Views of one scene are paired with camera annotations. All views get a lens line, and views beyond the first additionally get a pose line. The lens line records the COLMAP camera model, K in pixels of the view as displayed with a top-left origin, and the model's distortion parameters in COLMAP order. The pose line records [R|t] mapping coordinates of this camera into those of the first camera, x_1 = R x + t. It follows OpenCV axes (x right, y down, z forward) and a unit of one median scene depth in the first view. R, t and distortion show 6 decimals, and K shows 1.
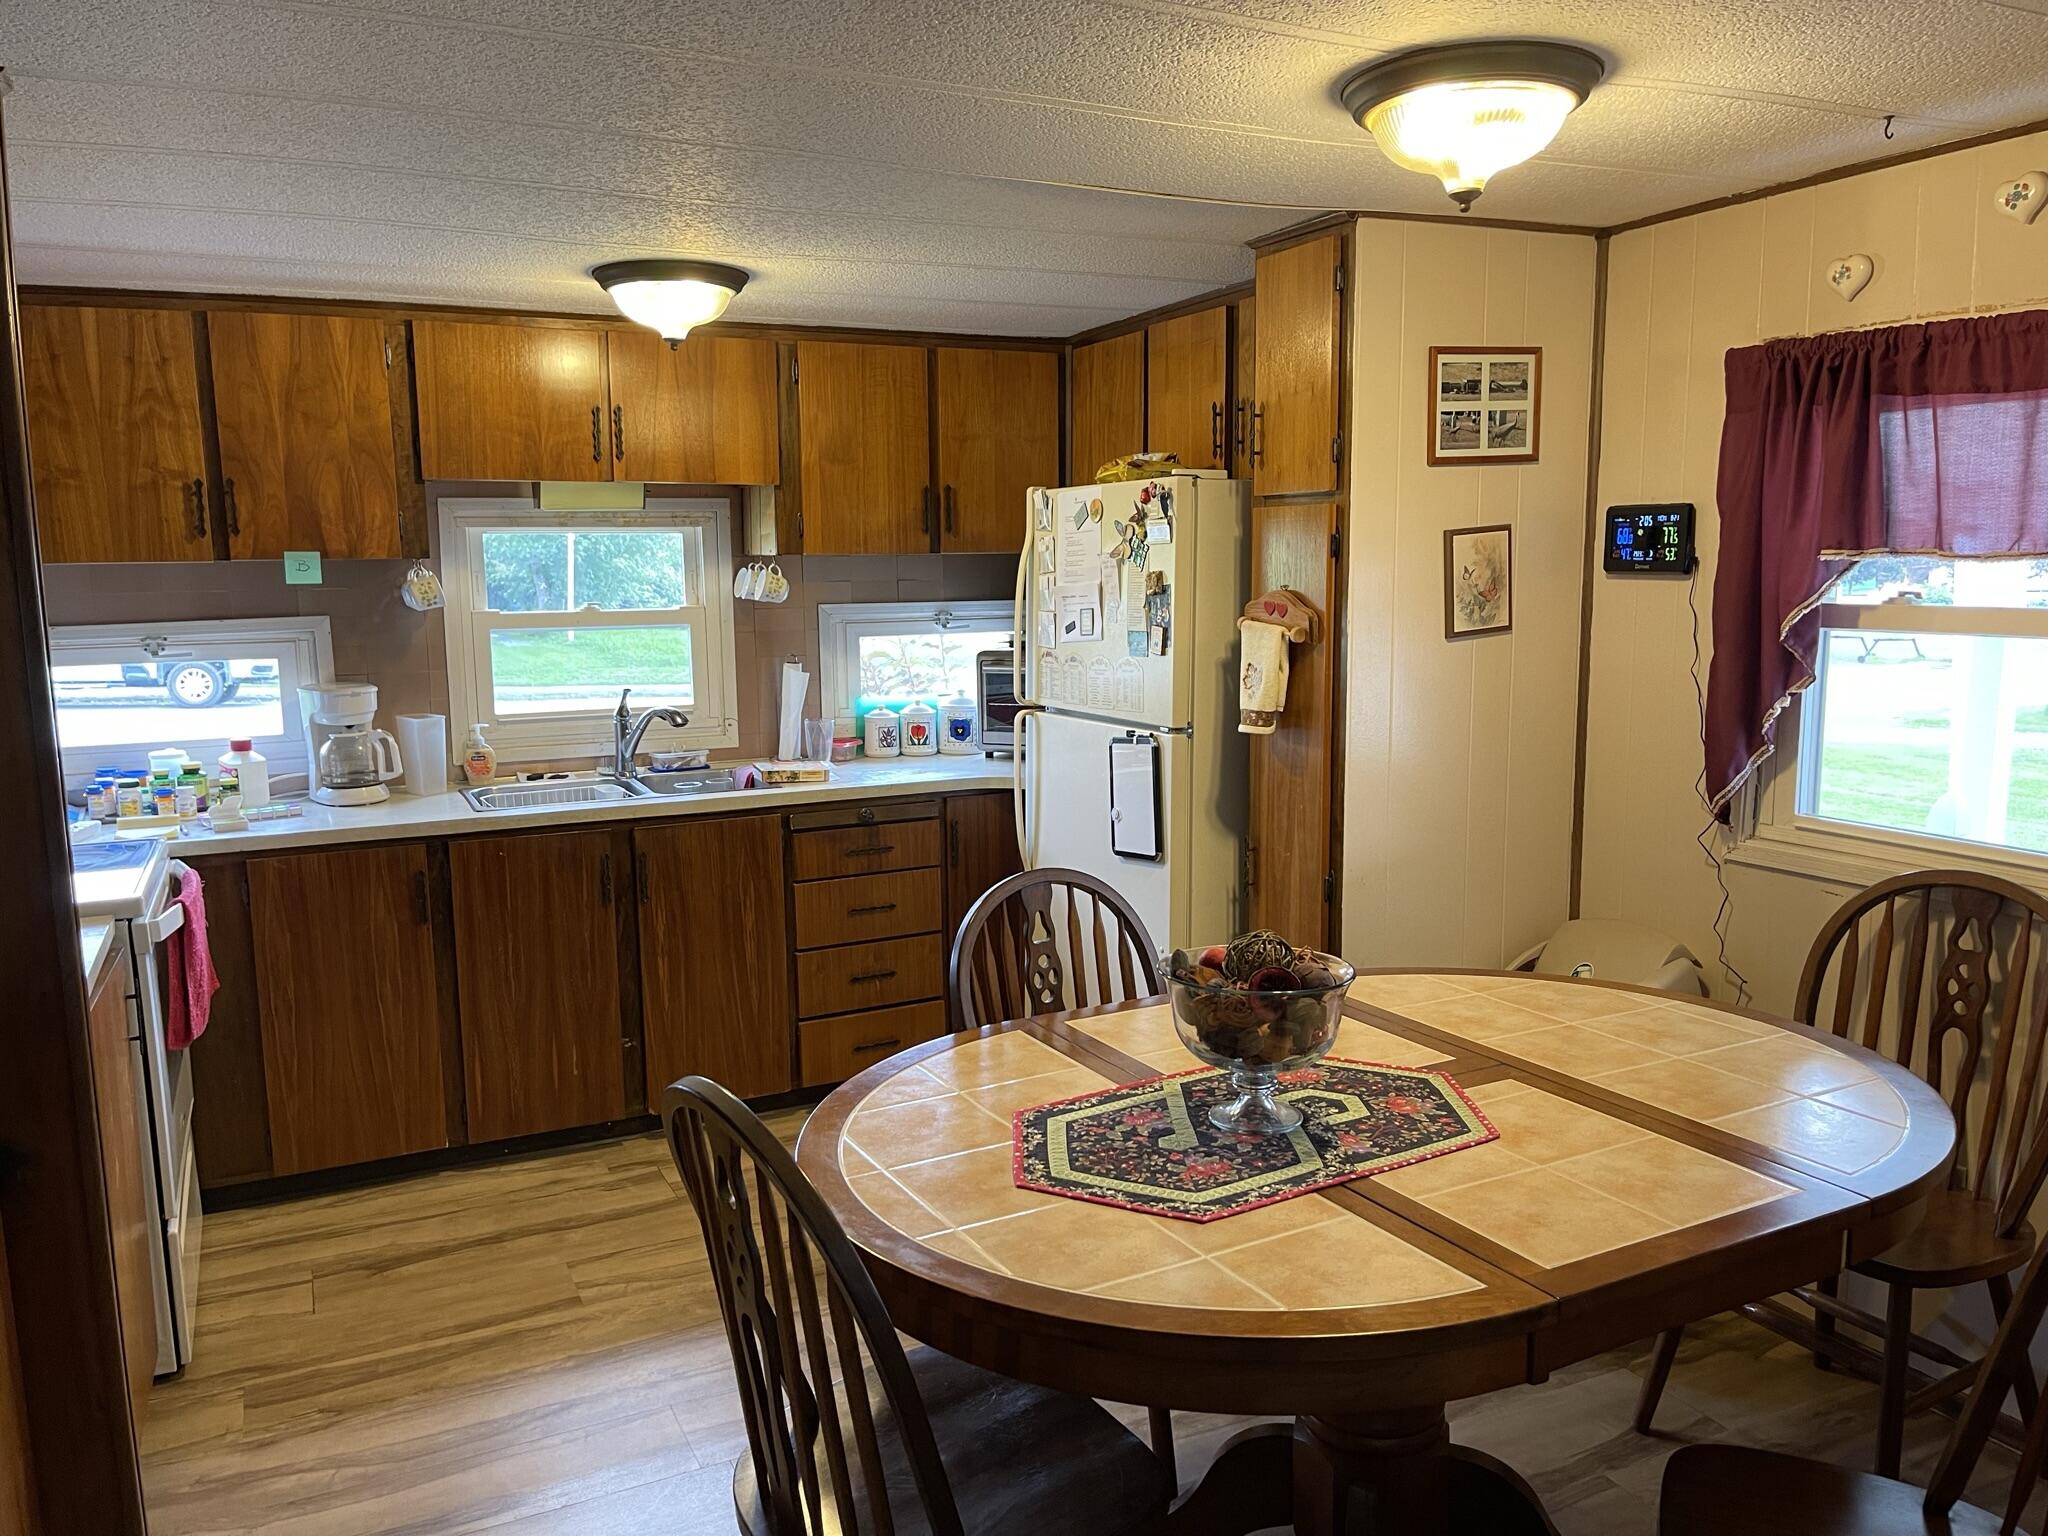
lens RADIAL K [[1562.0, 0, 1029.6], [0, 1562.0, 781.7], [0, 0, 1]] dist [0.051721, -0.048078]
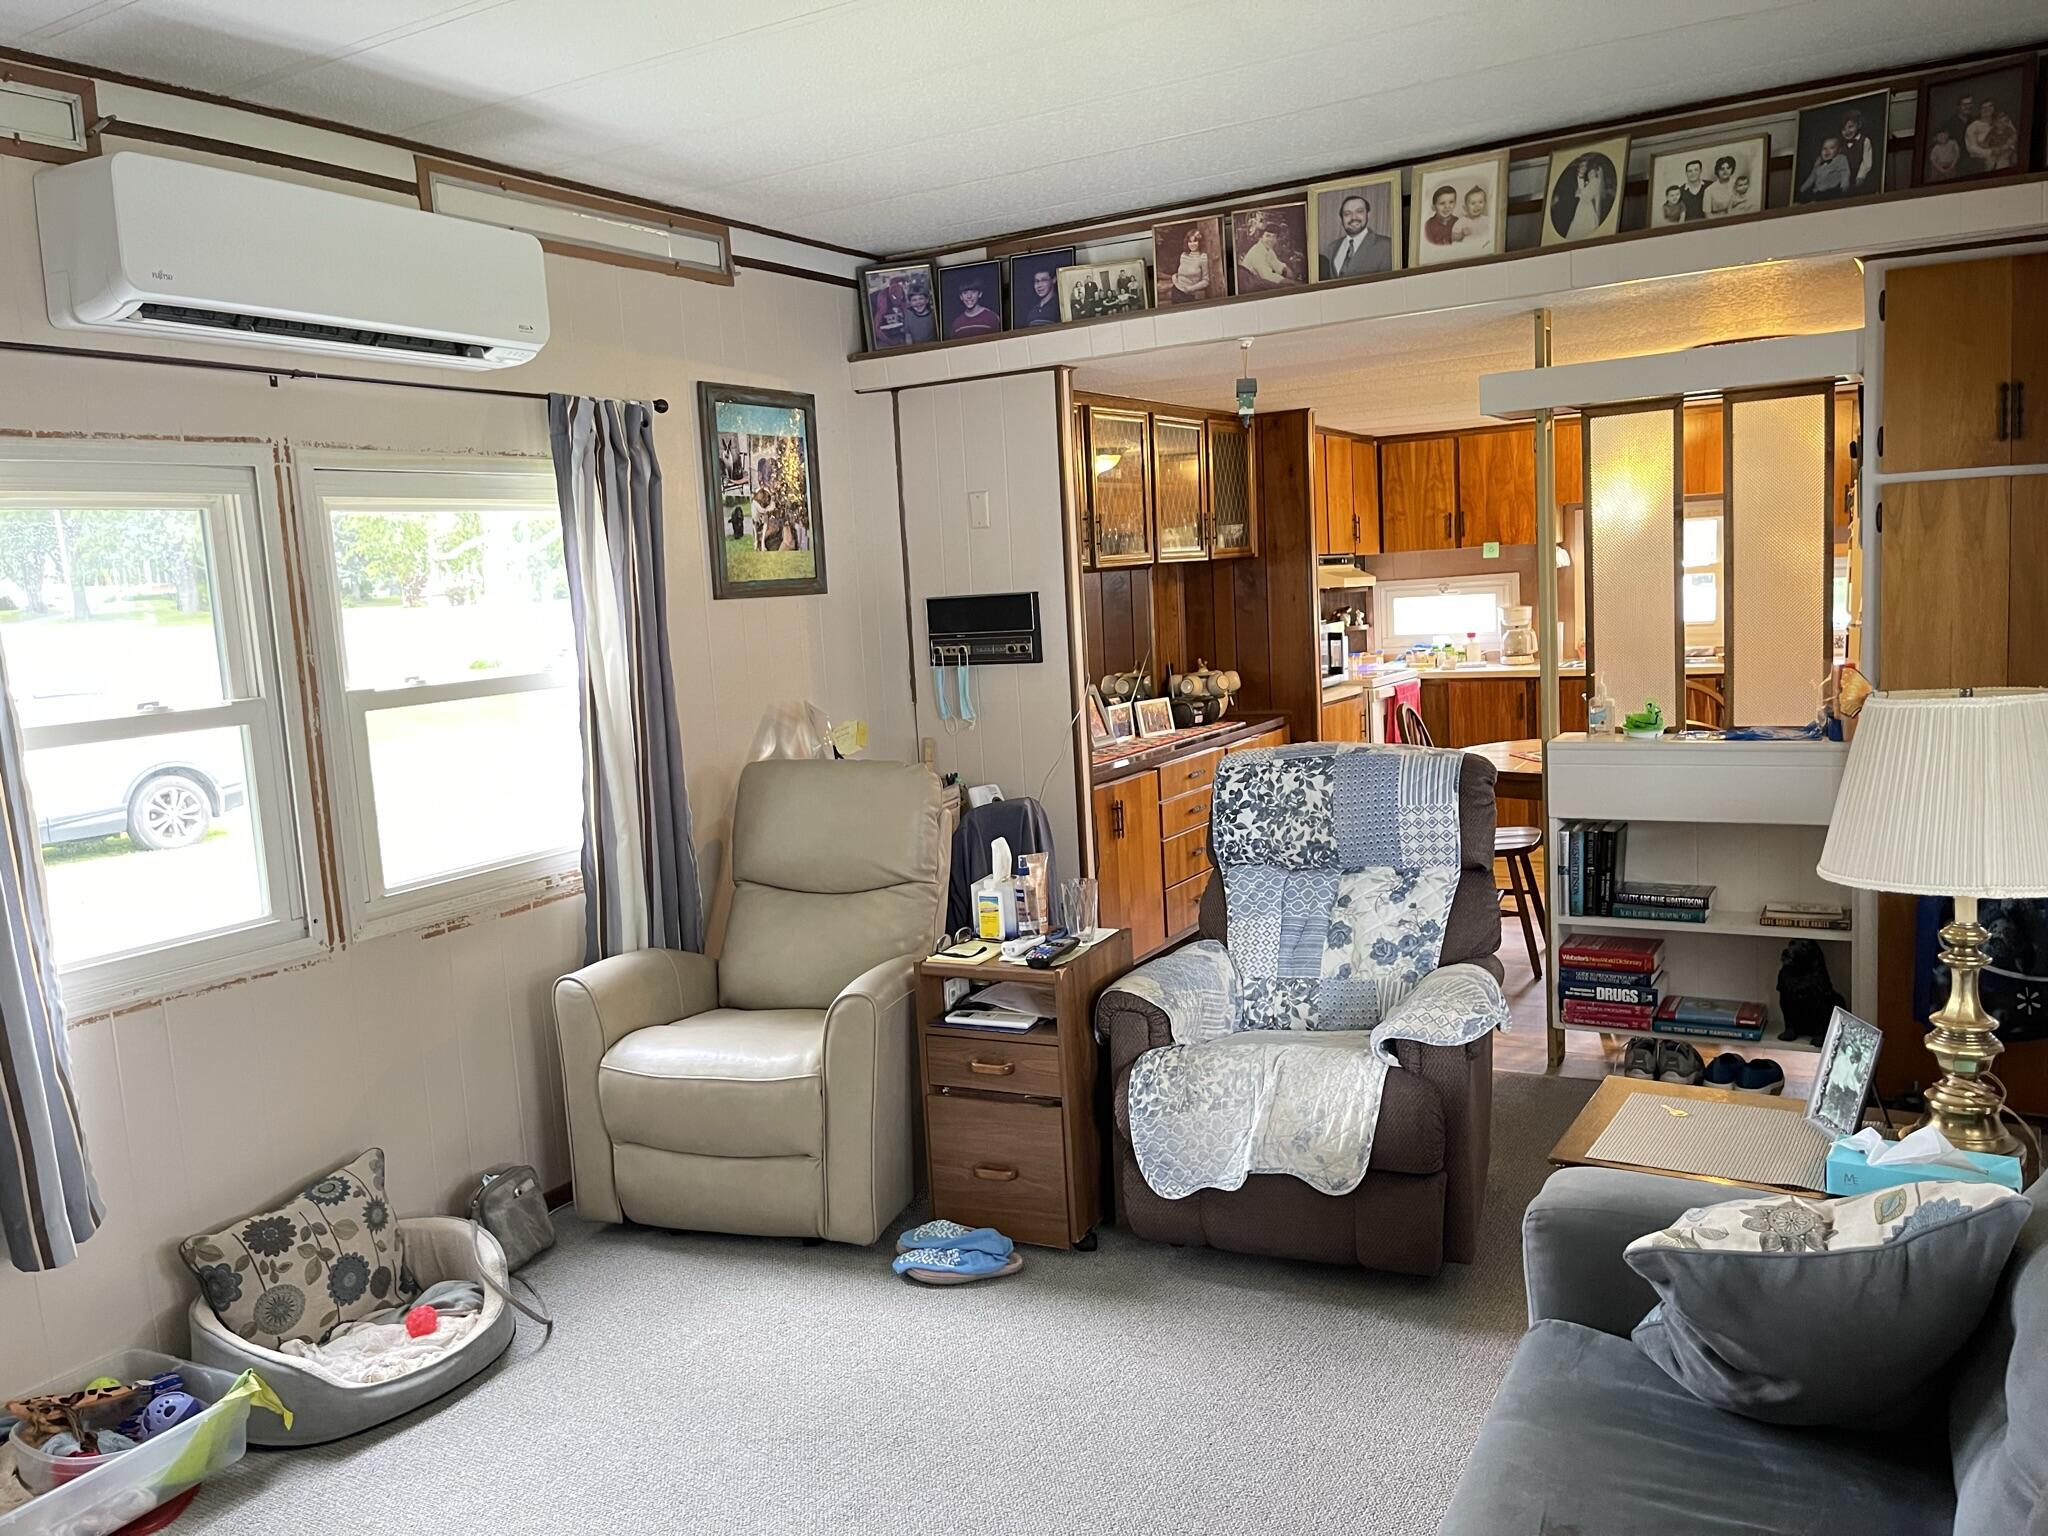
lens RADIAL K [[1562.0, 0, 1028.2], [0, 1562.0, 769.6], [0, 0, 1]] dist [0.051721, -0.048078]
pose [[0.566938, 0.085273, -0.819335, 0.933884], [-0.072607, 0.995929, 0.053412, 0.091085], [0.820554, 0.029209, 0.570822, -0.709180]]
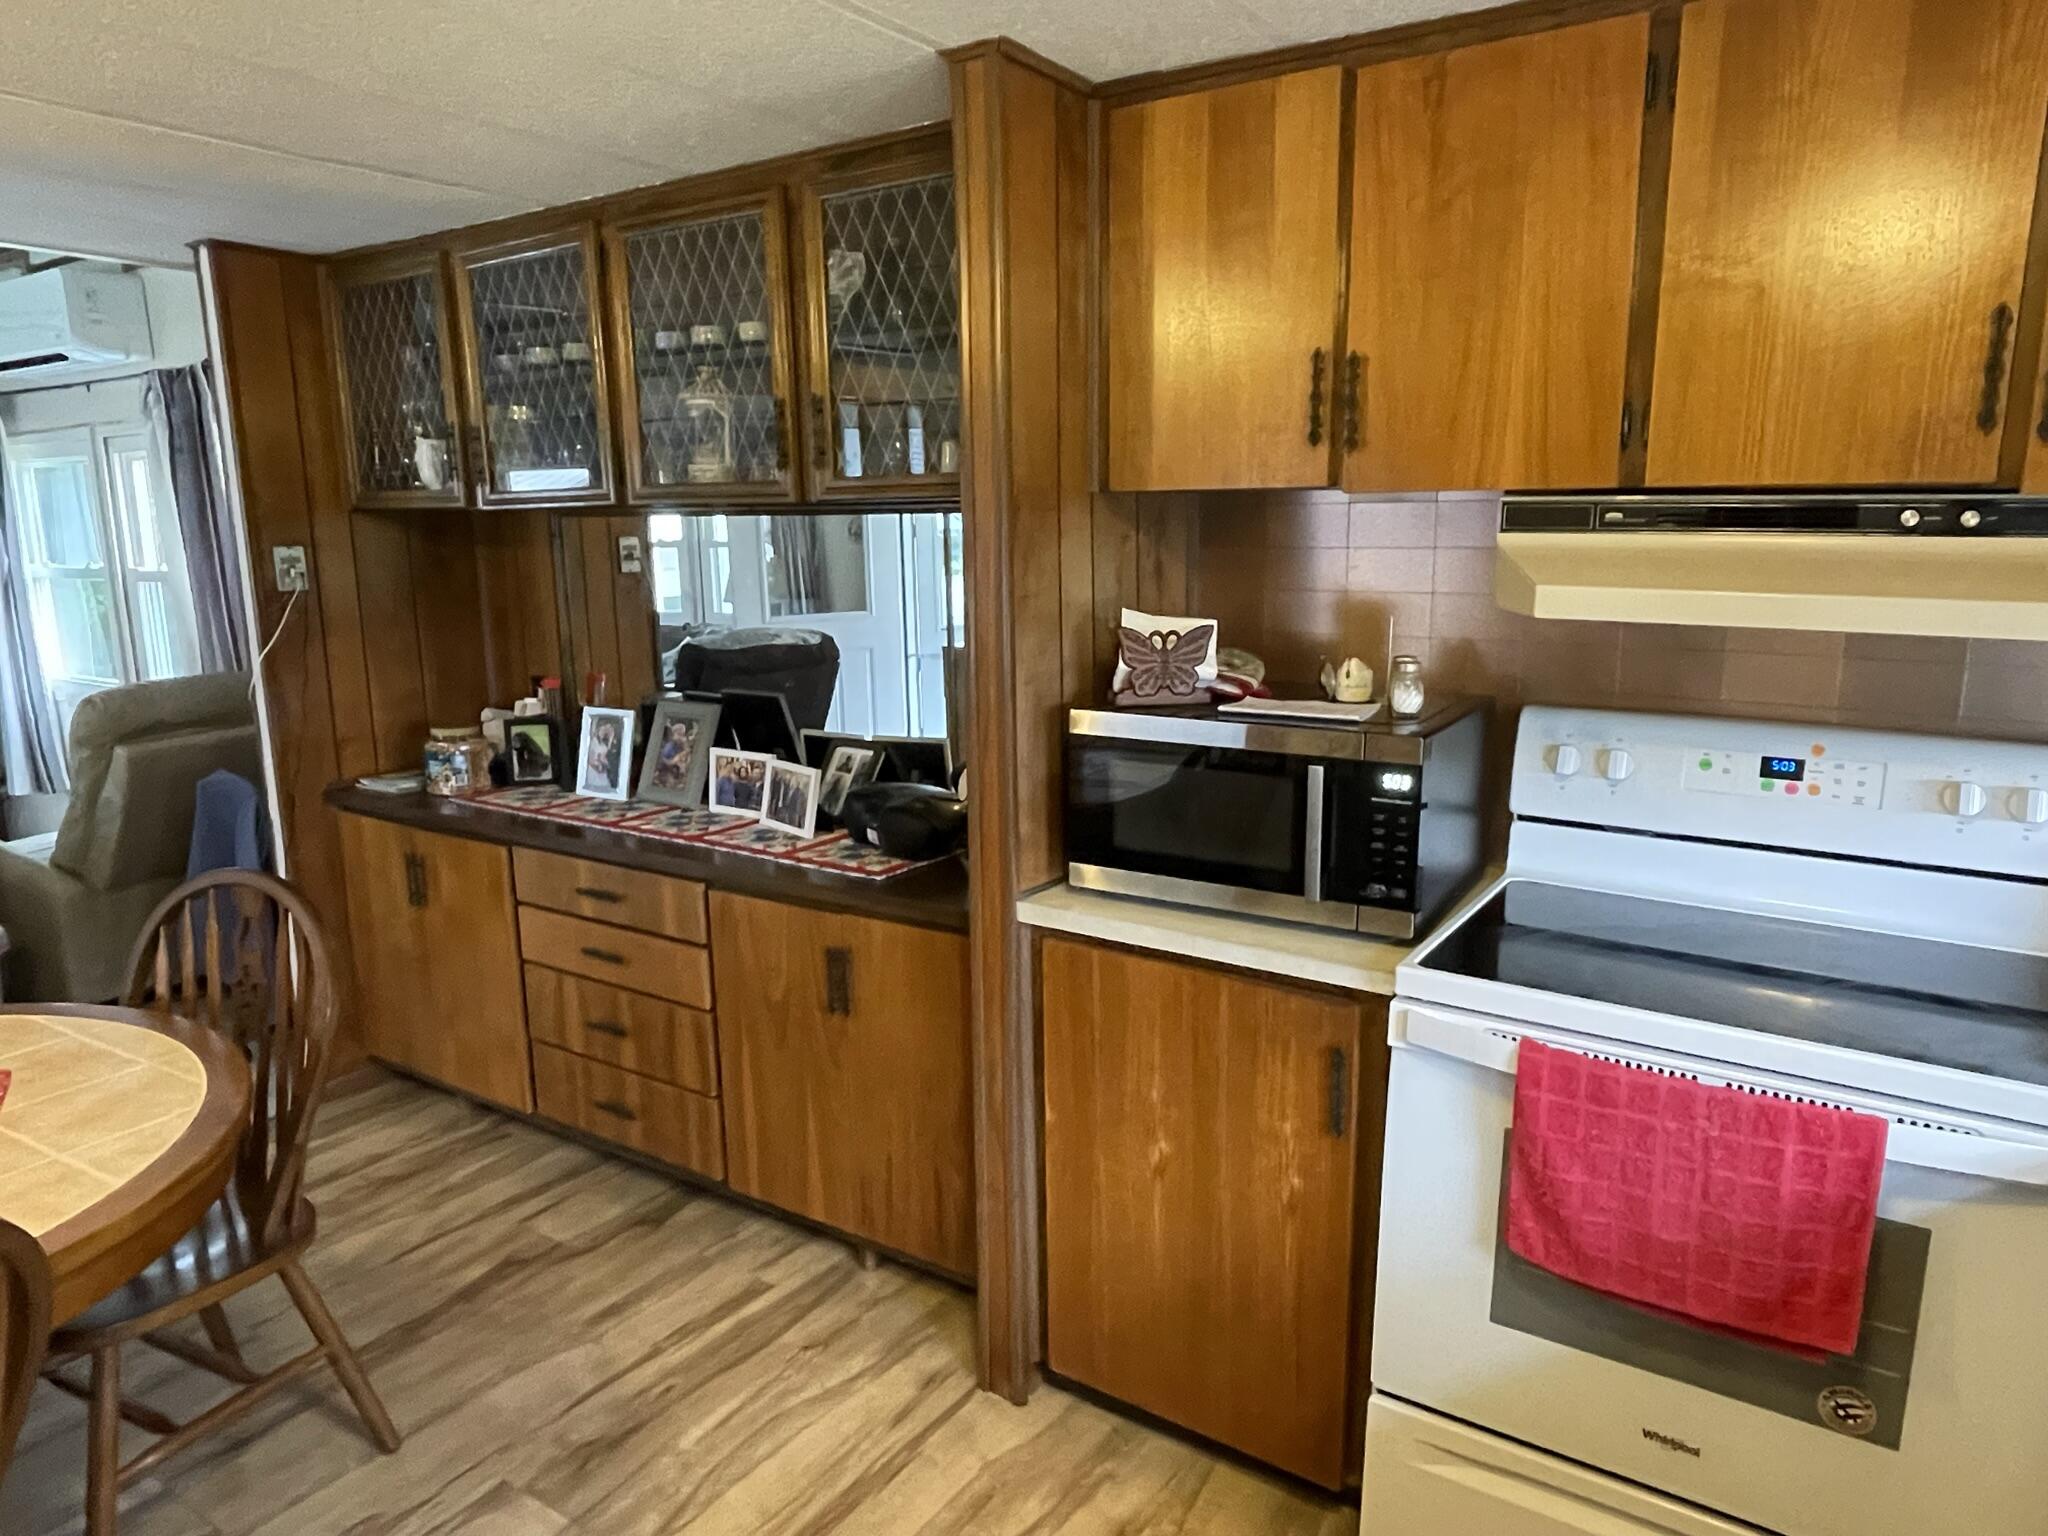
lens RADIAL K [[1338.0, 0, 1035.0], [0, 1338.0, 777.8], [0, 0, 1]] dist [-0.001412, -0.001454]
pose [[-0.860921, 0.118096, -0.494842, -0.094640], [-0.054067, 0.945936, 0.319815, -0.143147], [0.505857, 0.302090, -0.807991, 1.016361]]
